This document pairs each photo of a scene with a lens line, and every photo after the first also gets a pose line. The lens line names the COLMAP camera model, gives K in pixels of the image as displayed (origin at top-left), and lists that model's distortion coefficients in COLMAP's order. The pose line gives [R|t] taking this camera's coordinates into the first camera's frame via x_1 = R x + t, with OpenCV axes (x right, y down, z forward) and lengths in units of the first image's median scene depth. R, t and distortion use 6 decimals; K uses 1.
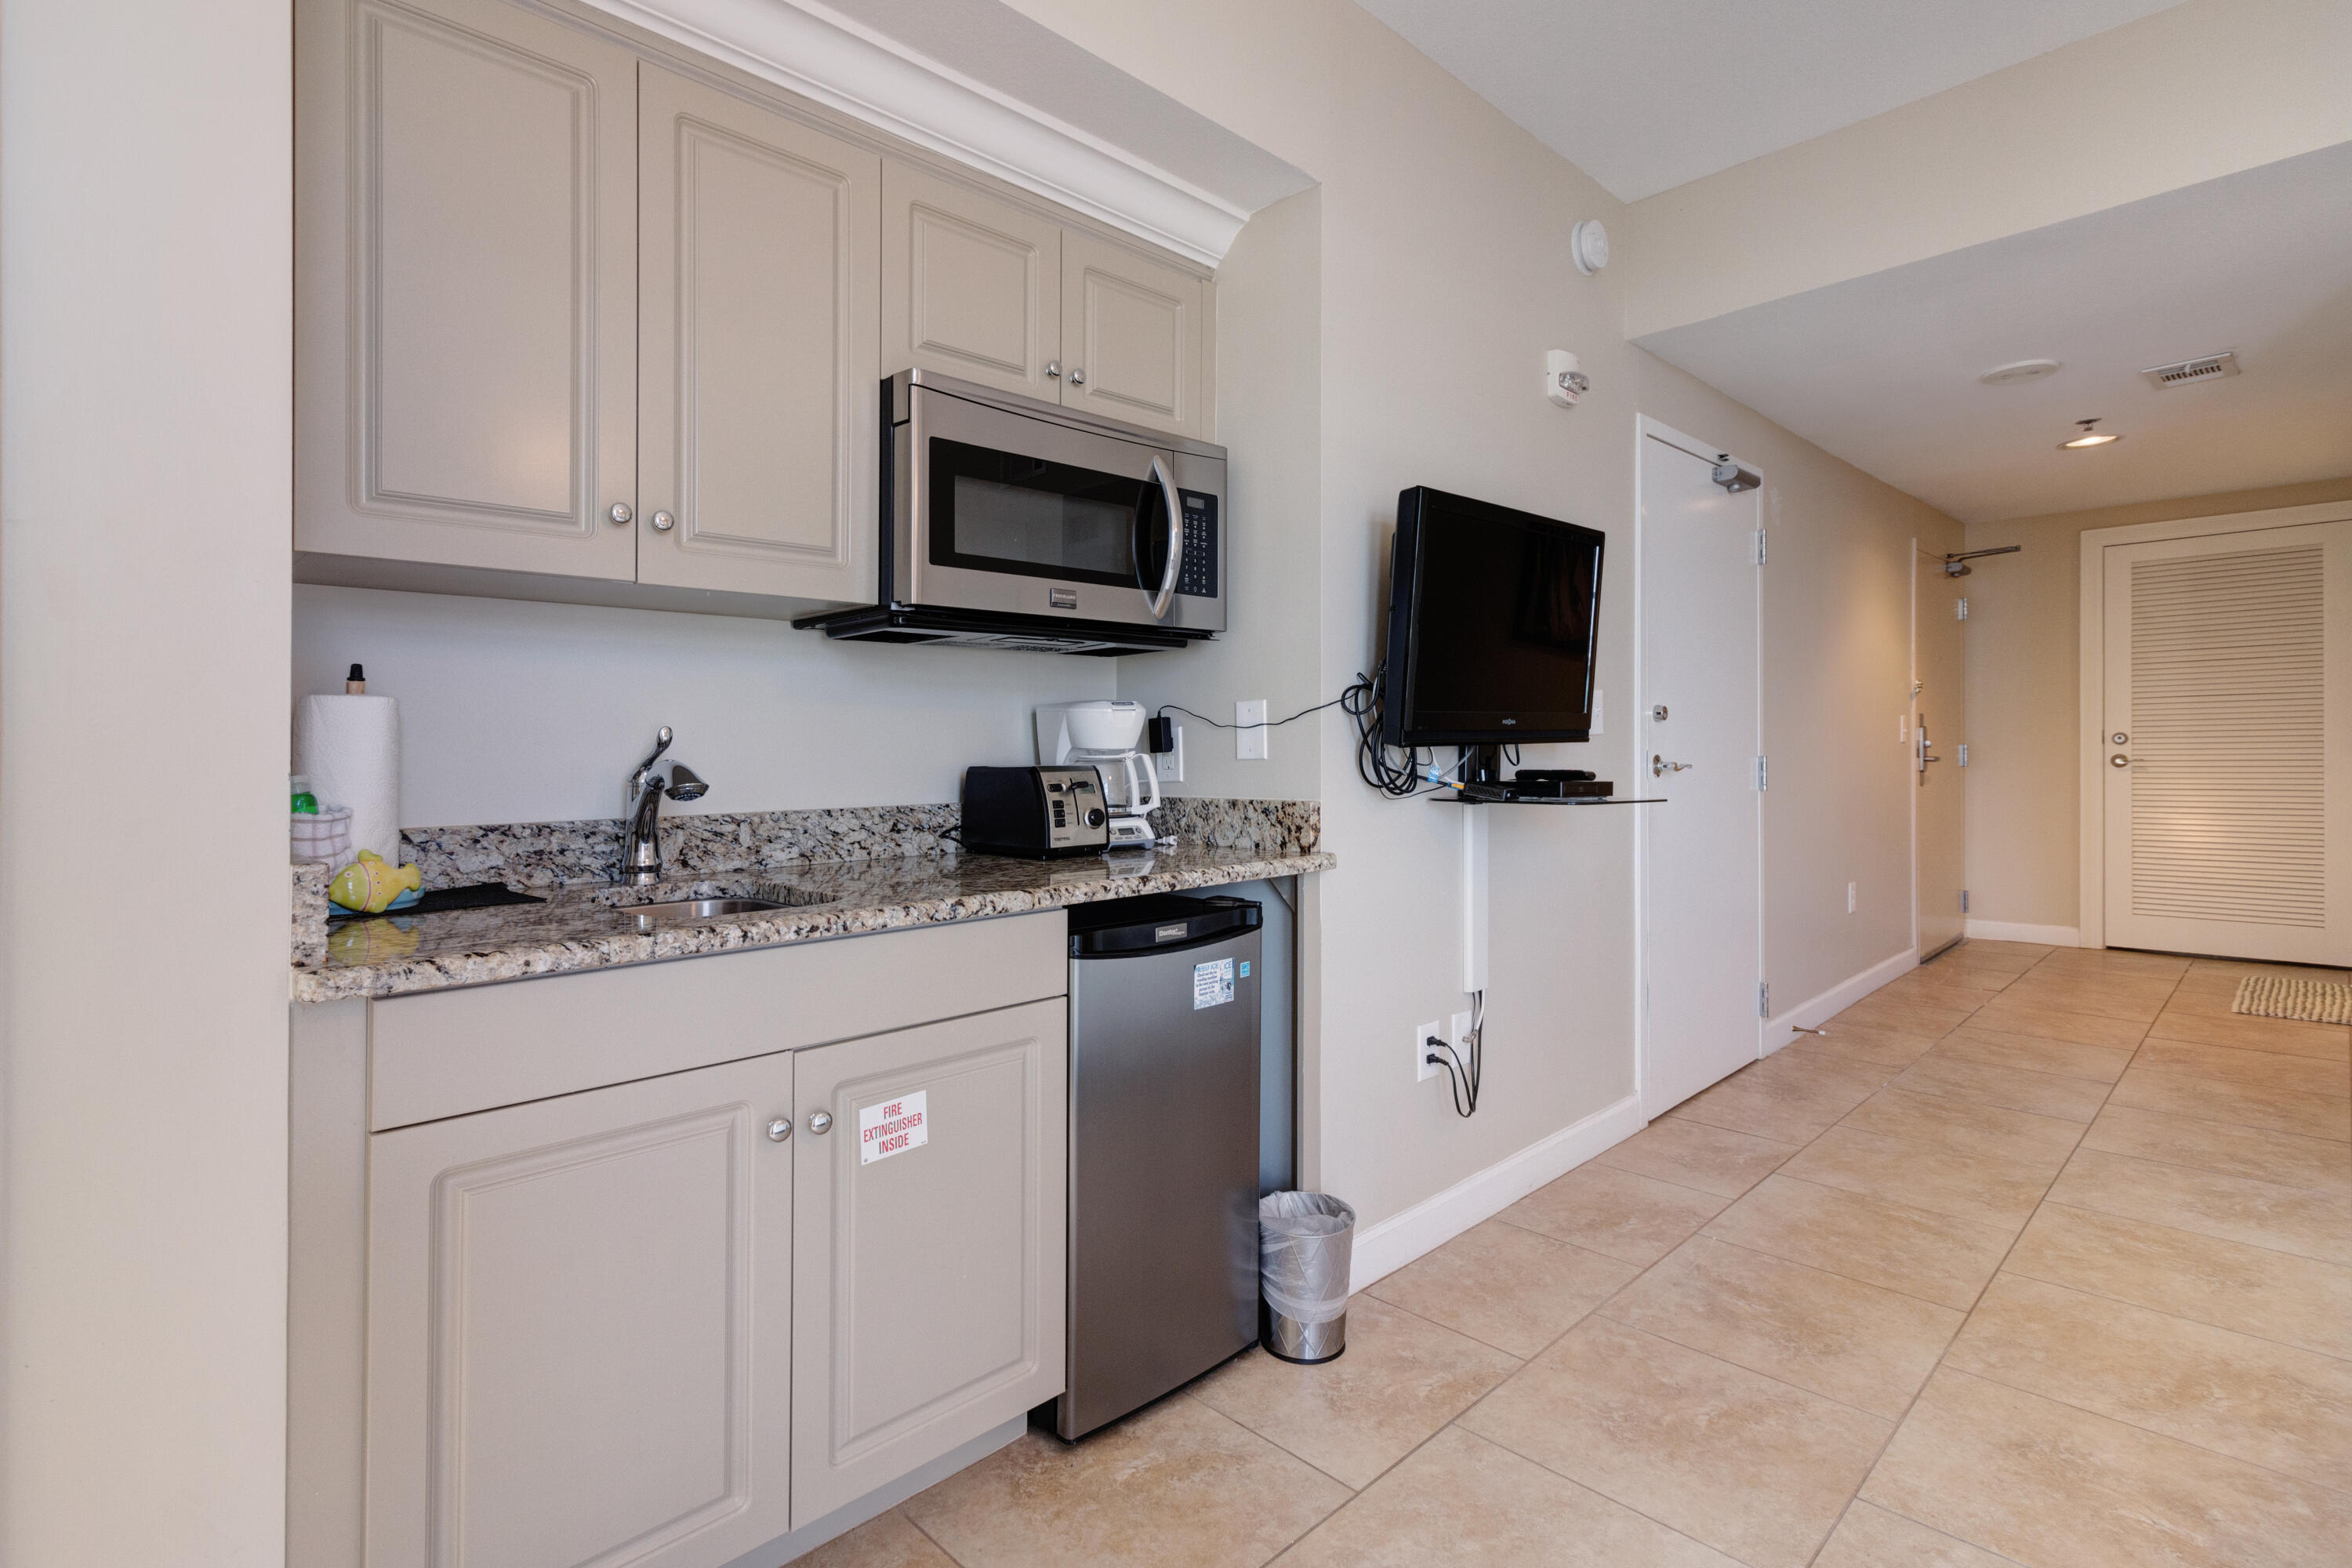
lens RADIAL K [[1239.8, 0, 1257.7], [0, 1239.8, 732.5], [0, 0, 1]] dist [0.000619, -0.000024]
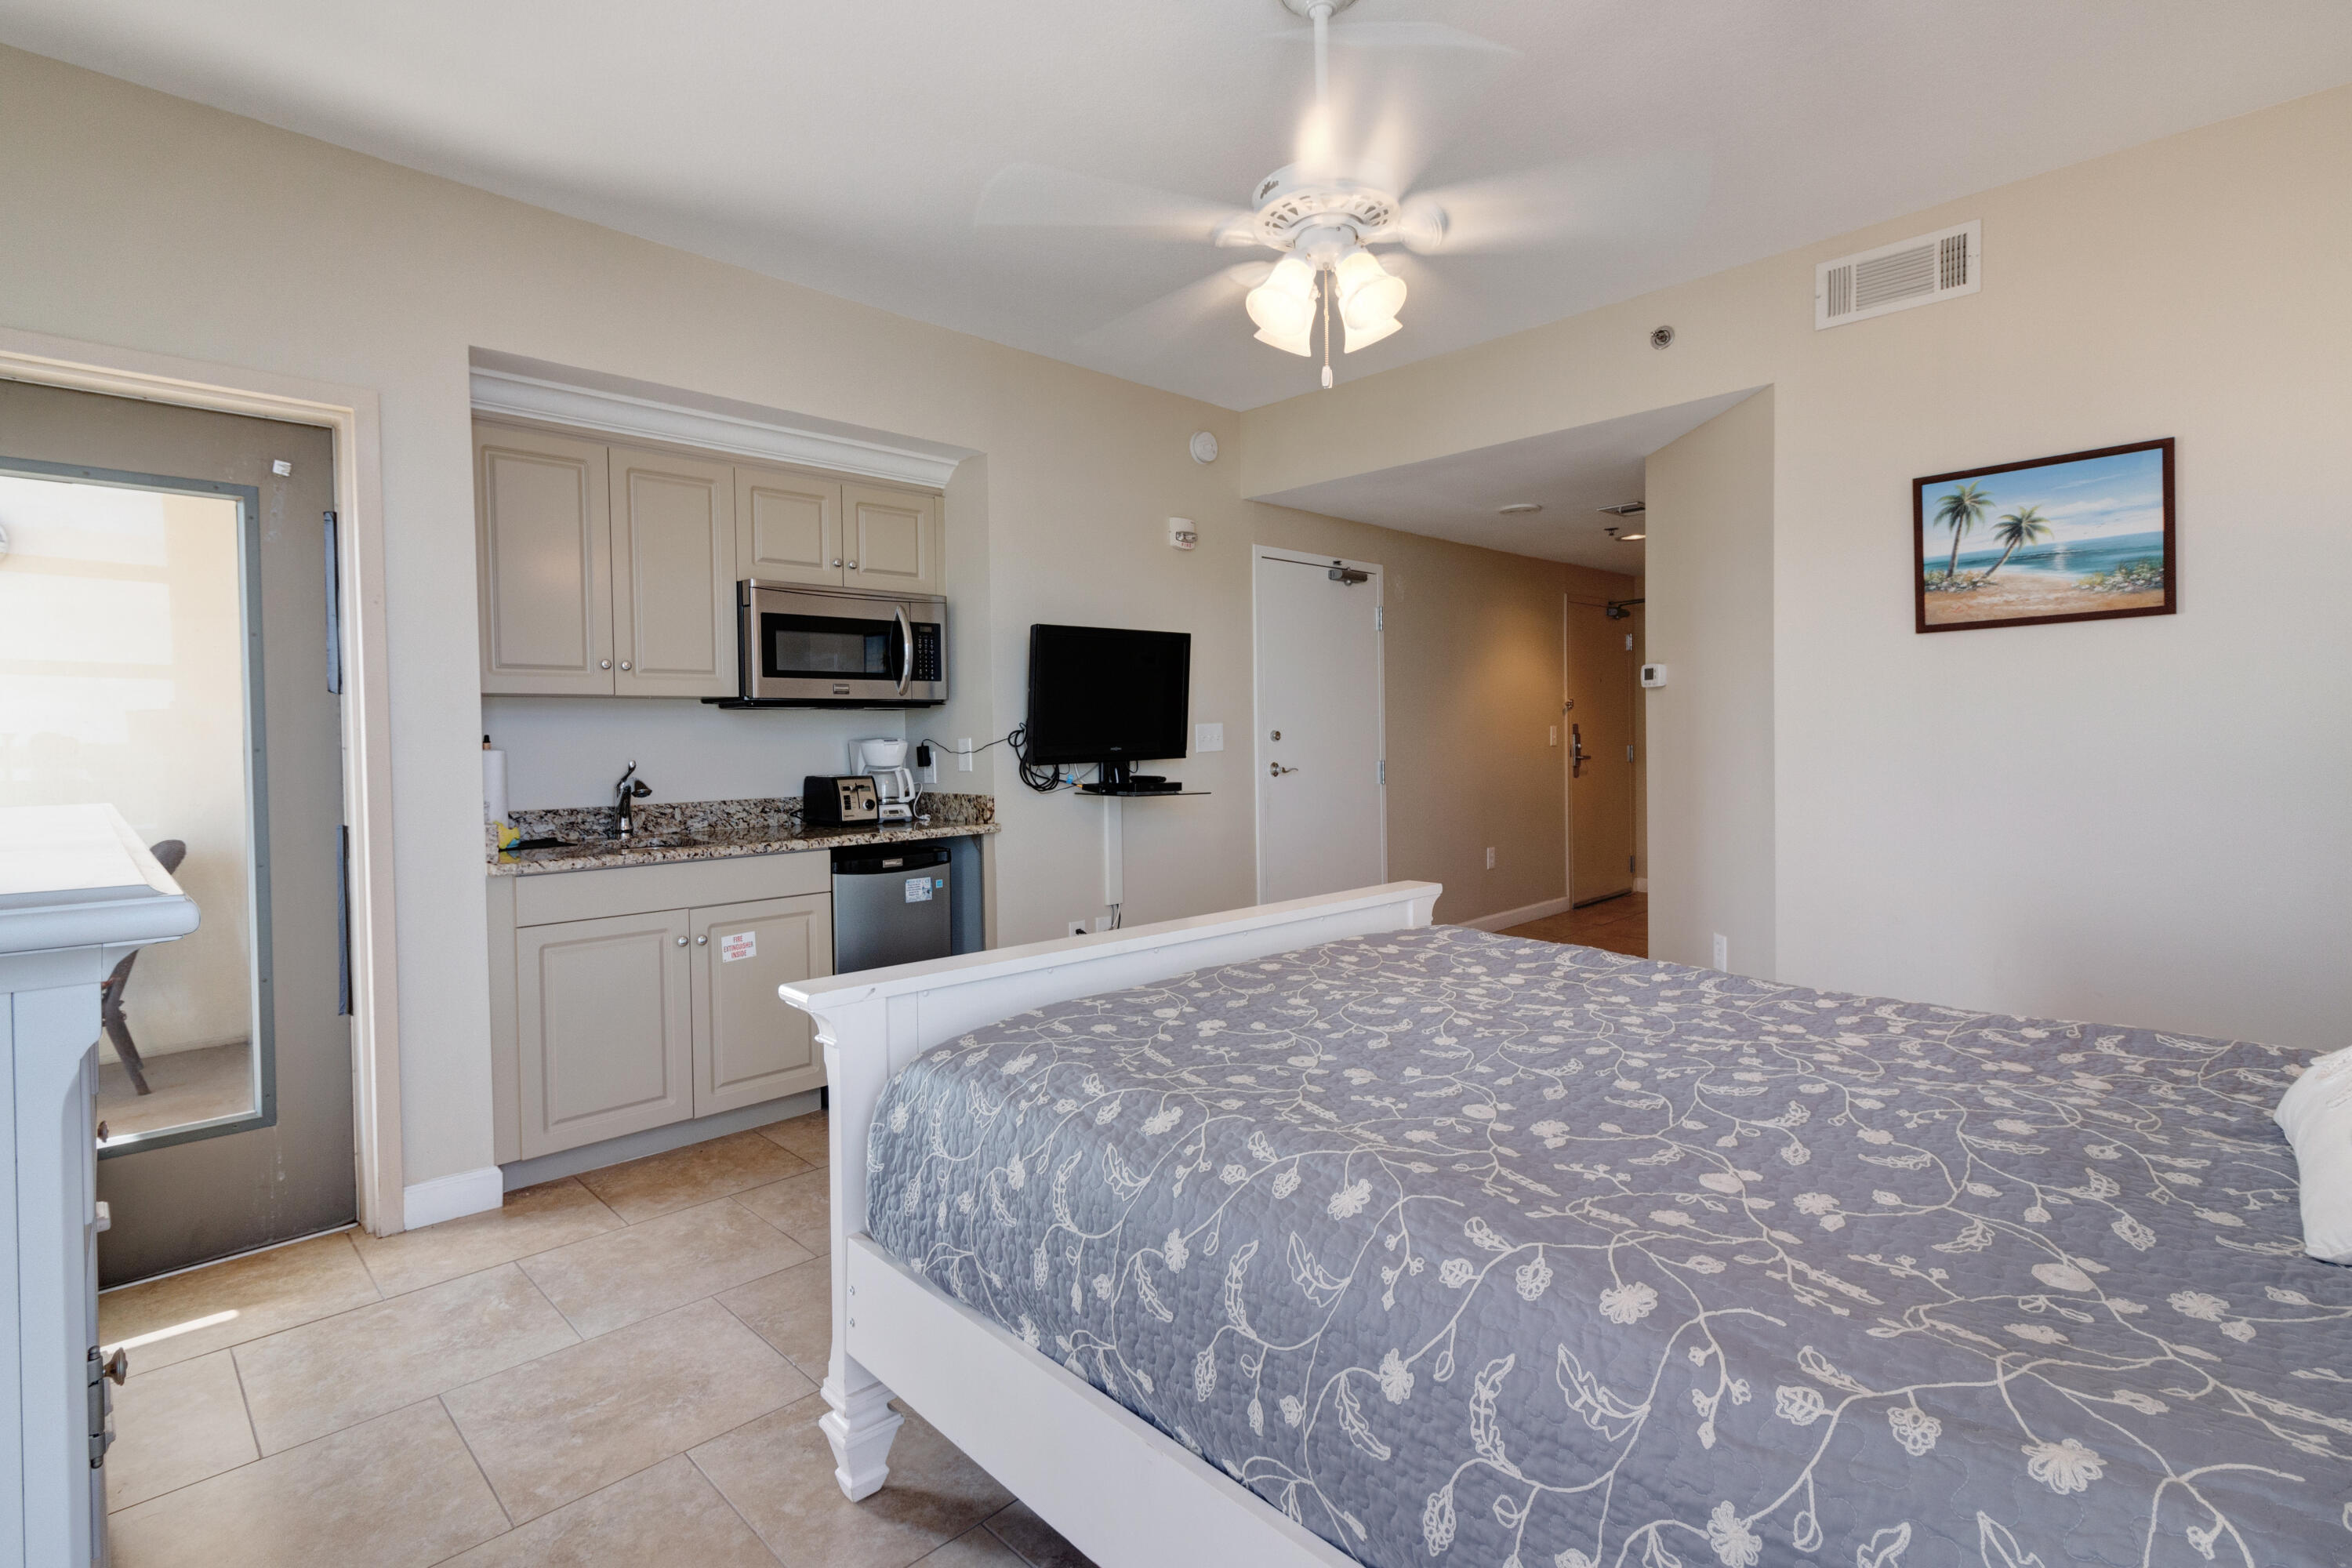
lens RADIAL K [[1115.9, 0, 1176.0], [0, 1115.9, 784.0], [0, 0, 1]] dist [0.000782, 0.000313]
pose [[0.999875, -0.003970, -0.015288, 0.357373], [0.004773, 0.998590, 0.052874, -0.048140], [0.015057, -0.052940, 0.998484, -0.659322]]
